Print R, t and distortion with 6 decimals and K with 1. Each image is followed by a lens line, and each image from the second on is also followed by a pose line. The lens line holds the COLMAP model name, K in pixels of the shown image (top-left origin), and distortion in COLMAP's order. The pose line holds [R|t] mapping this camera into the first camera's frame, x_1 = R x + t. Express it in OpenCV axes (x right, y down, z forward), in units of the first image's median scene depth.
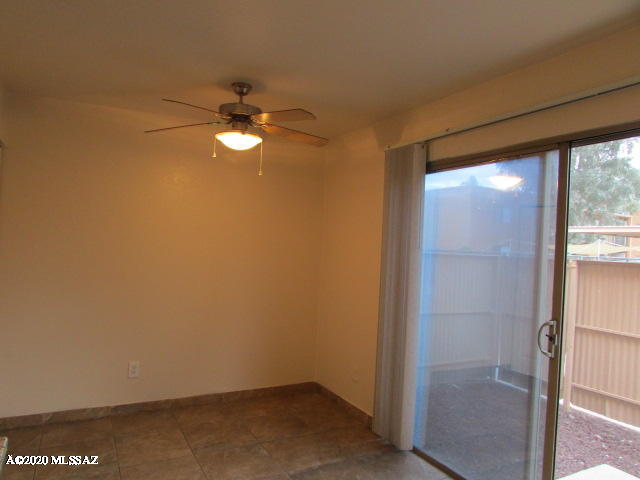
lens RADIAL K [[444.0, 0, 320.0], [0, 444.0, 240.0], [0, 0, 1]] dist [-0.036337, 0.001736]
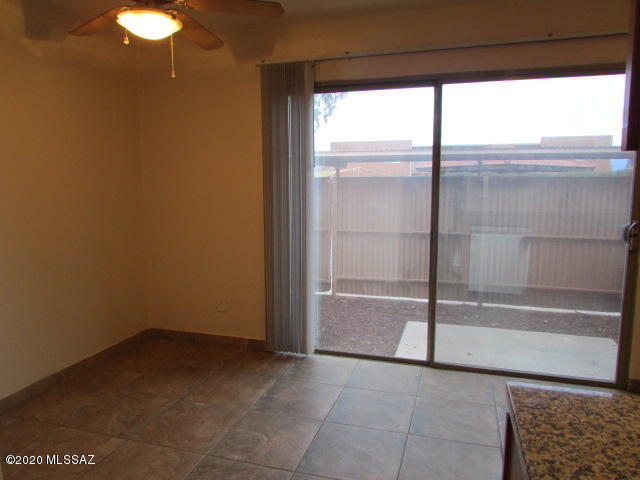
lens RADIAL K [[448.5, 0, 320.0], [0, 448.5, 240.0], [0, 0, 1]] dist [-0.077850, 0.001295]
pose [[0.699982, -0.137024, 0.700893, -0.492258], [0.024329, 0.985427, 0.168352, 0.011536], [-0.713746, -0.100791, 0.693114, 0.226277]]
